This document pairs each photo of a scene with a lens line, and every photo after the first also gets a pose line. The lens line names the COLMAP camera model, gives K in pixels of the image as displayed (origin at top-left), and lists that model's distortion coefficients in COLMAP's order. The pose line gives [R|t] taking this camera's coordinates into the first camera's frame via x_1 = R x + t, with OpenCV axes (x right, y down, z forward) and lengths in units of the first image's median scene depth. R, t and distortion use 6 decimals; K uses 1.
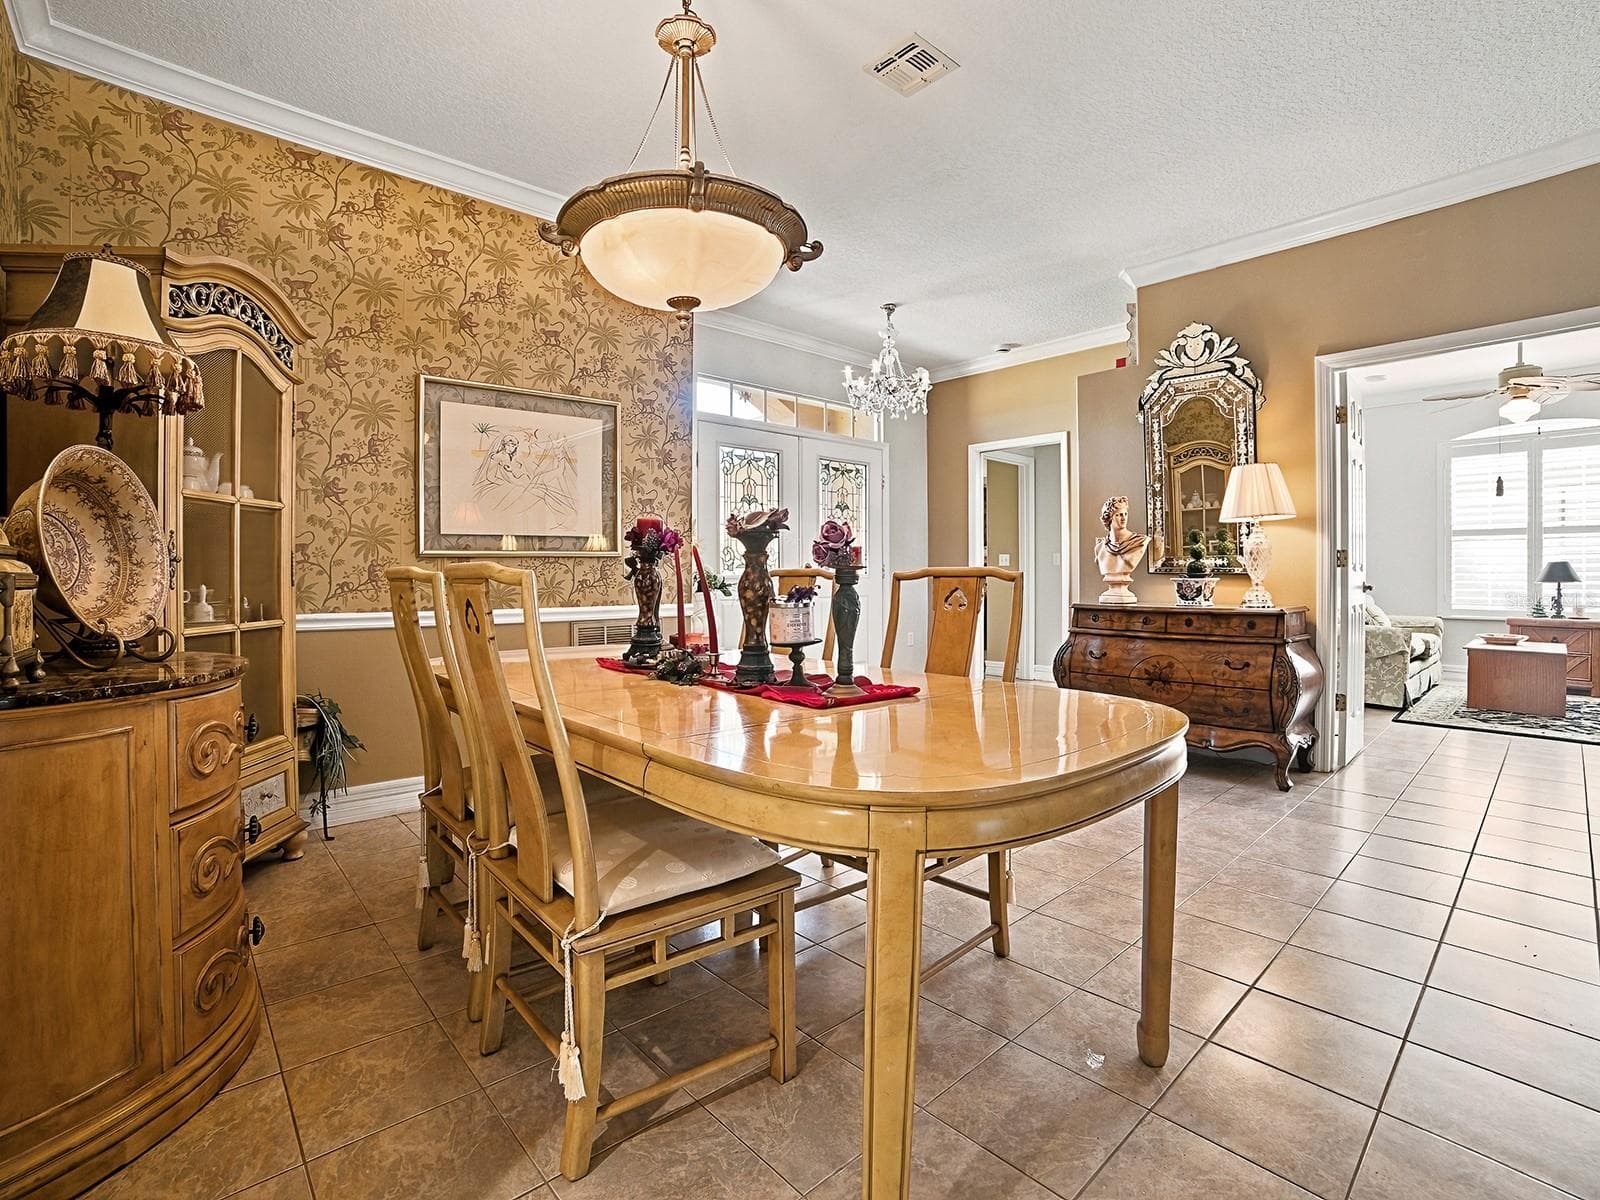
lens RADIAL K [[751.1, 0, 800.6], [0, 751.1, 577.6], [0, 0, 1]] dist [-0.107073, 0.037754]
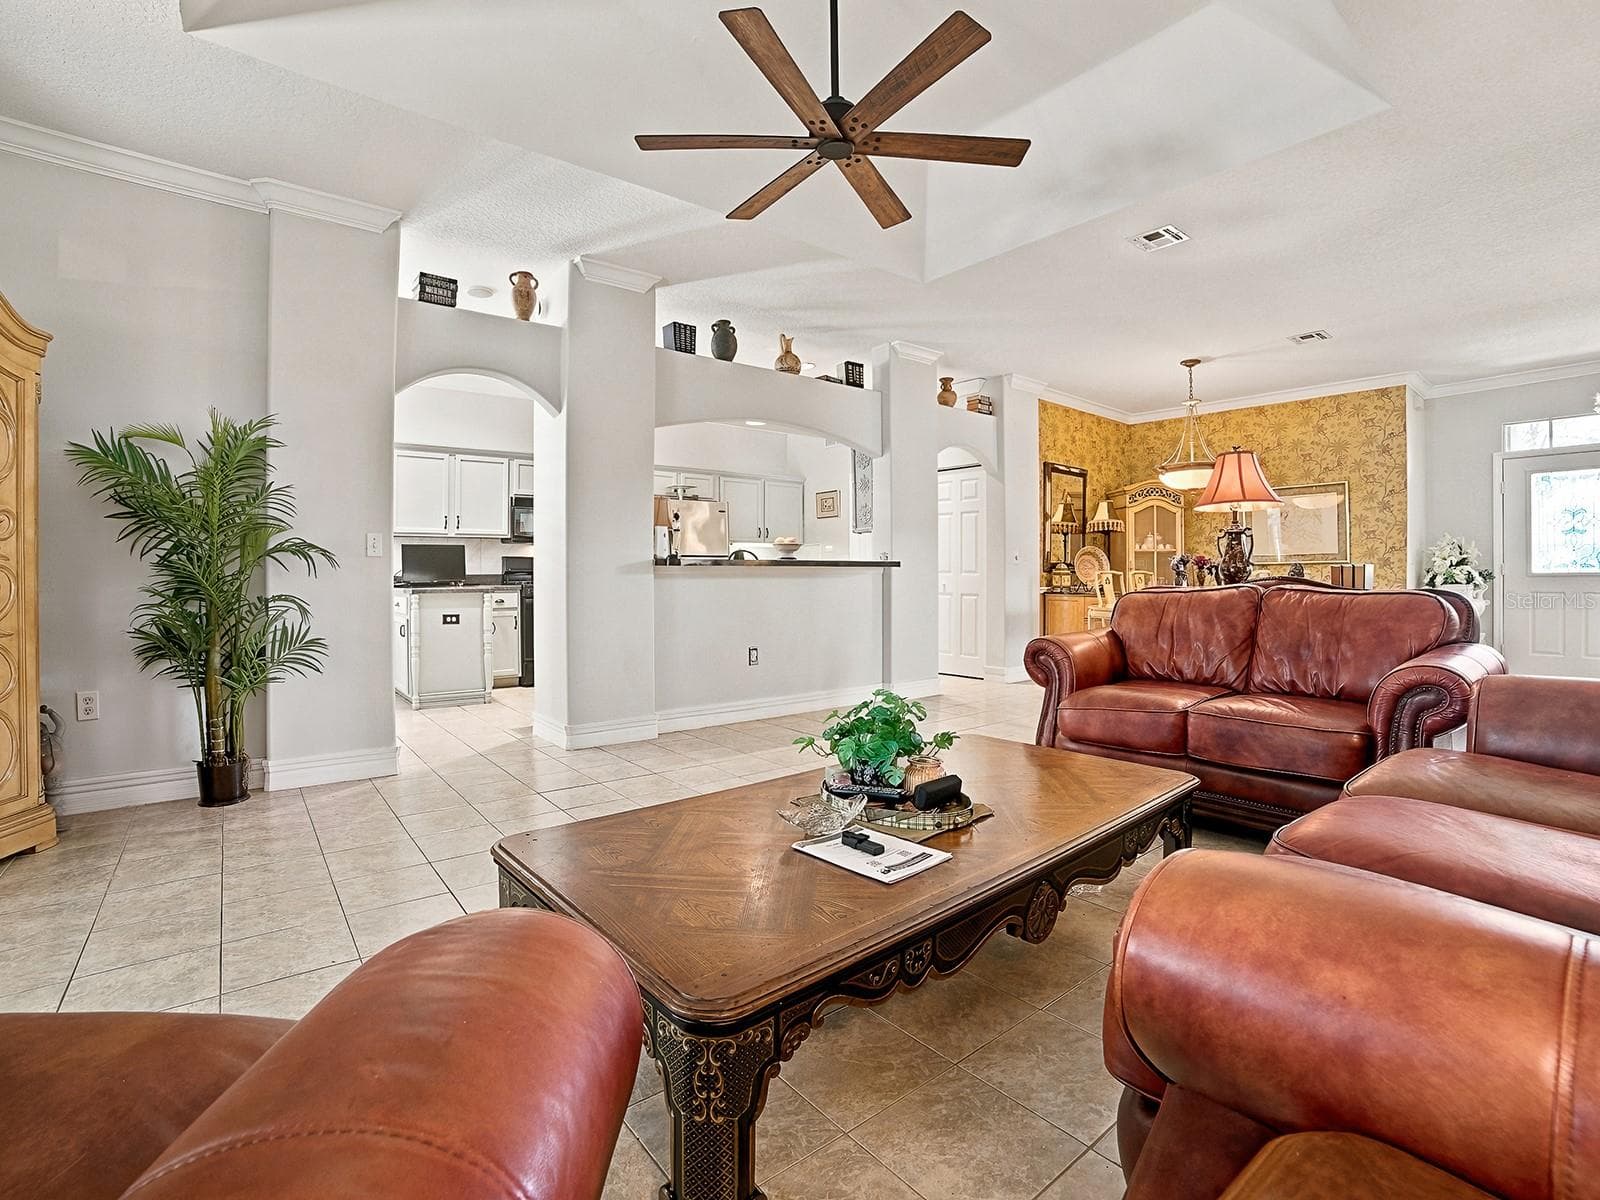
lens RADIAL K [[751.1, 0, 800.6], [0, 751.1, 577.6], [0, 0, 1]] dist [-0.107073, 0.037754]
pose [[-0.059350, 0.005155, -0.998224, 1.909262], [-0.002773, 0.999982, 0.005329, 0.002607], [0.998233, 0.003085, -0.059335, -0.315782]]
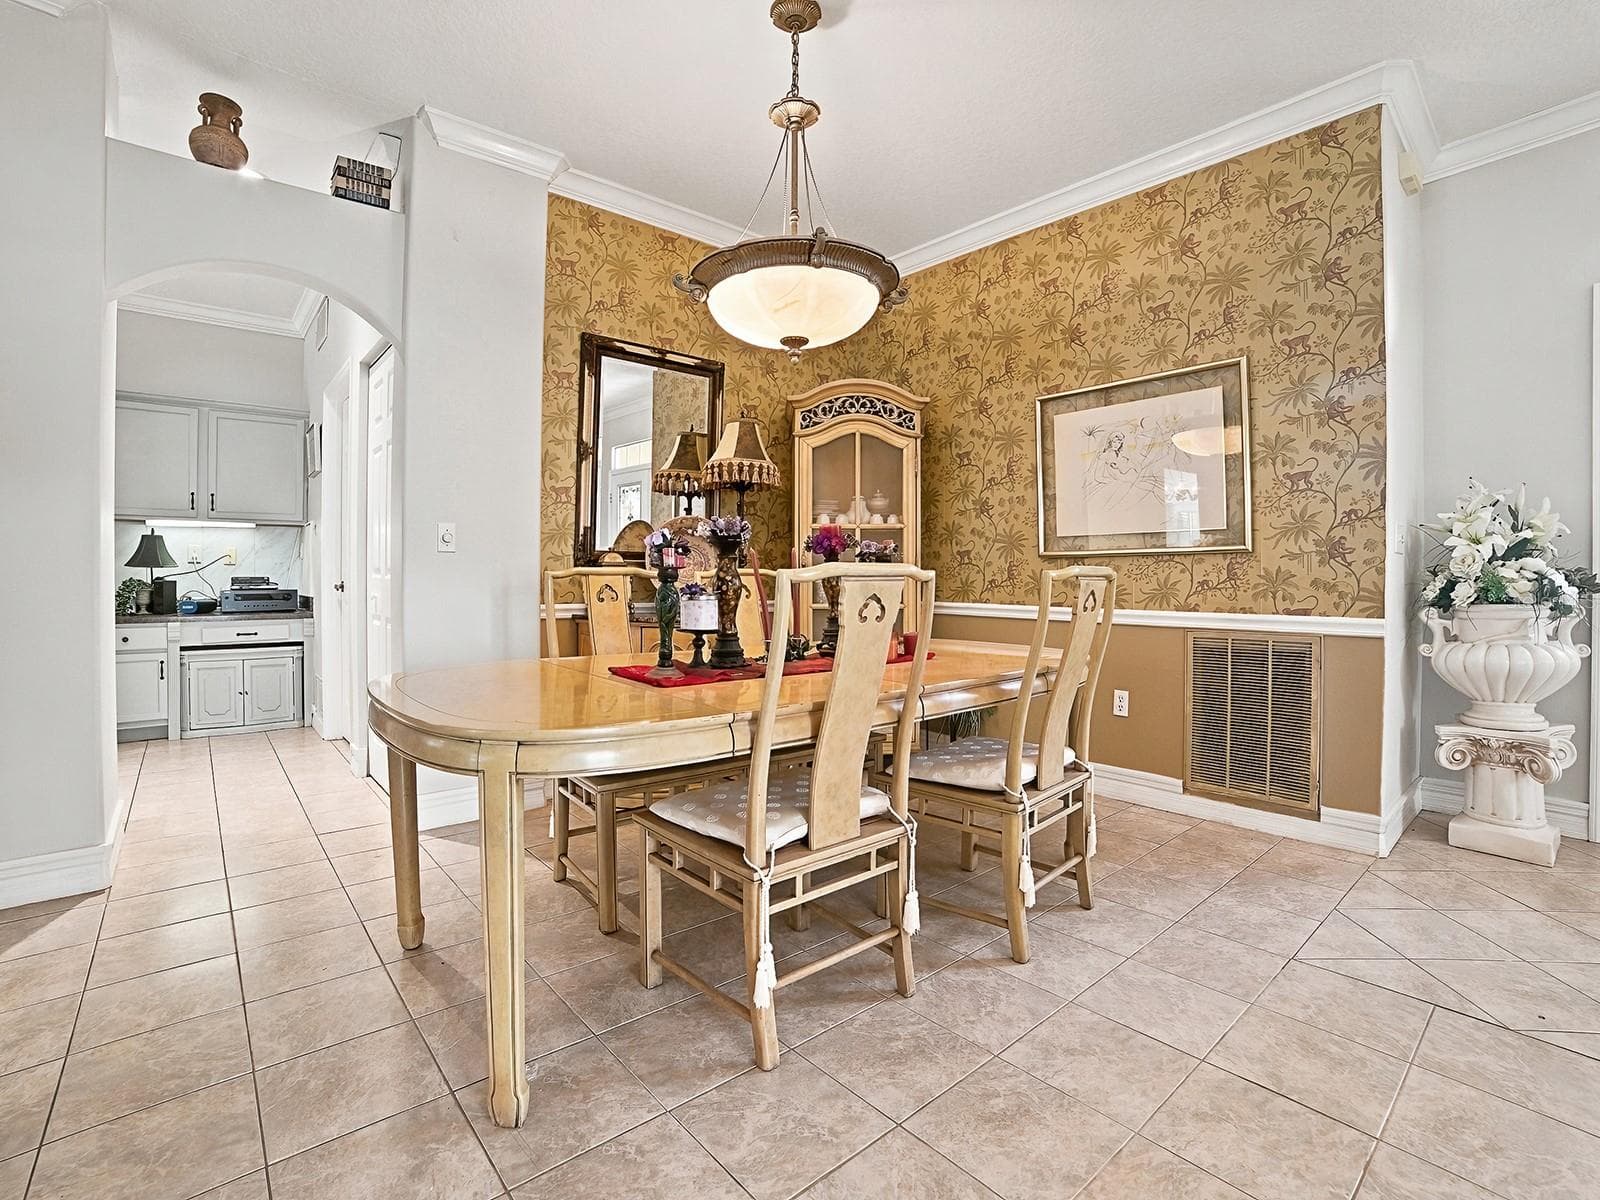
lens RADIAL K [[751.1, 0, 800.6], [0, 751.1, 577.6], [0, 0, 1]] dist [-0.107073, 0.037754]
pose [[-0.025309, 0.008643, -0.999642, 0.624703], [-0.005899, 0.999944, 0.008795, -0.005454], [0.999662, 0.006120, -0.025257, 0.639135]]
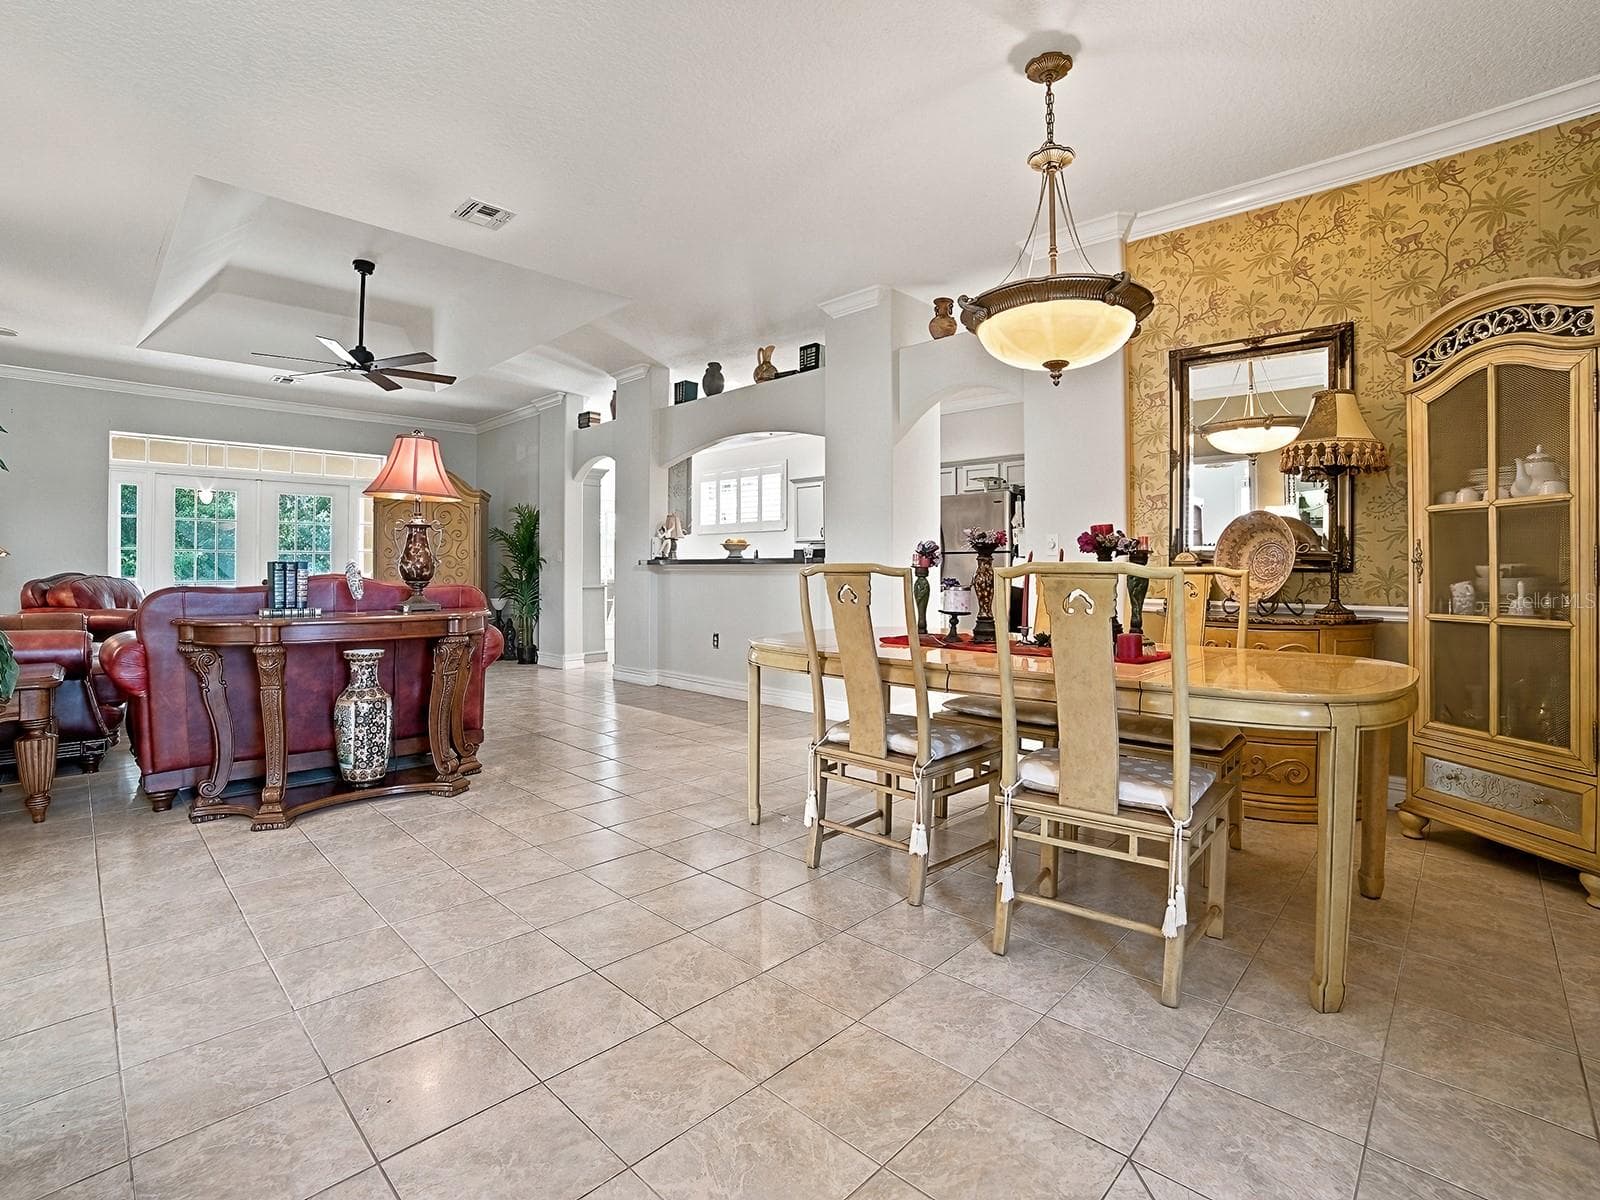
lens RADIAL K [[751.1, 0, 800.6], [0, 751.1, 577.6], [0, 0, 1]] dist [-0.107073, 0.037754]
pose [[-0.997099, 0.001897, -0.076091, 0.241235], [0.000785, 0.999892, 0.014647, -0.008194], [0.076110, 0.014545, -0.996993, 1.390958]]
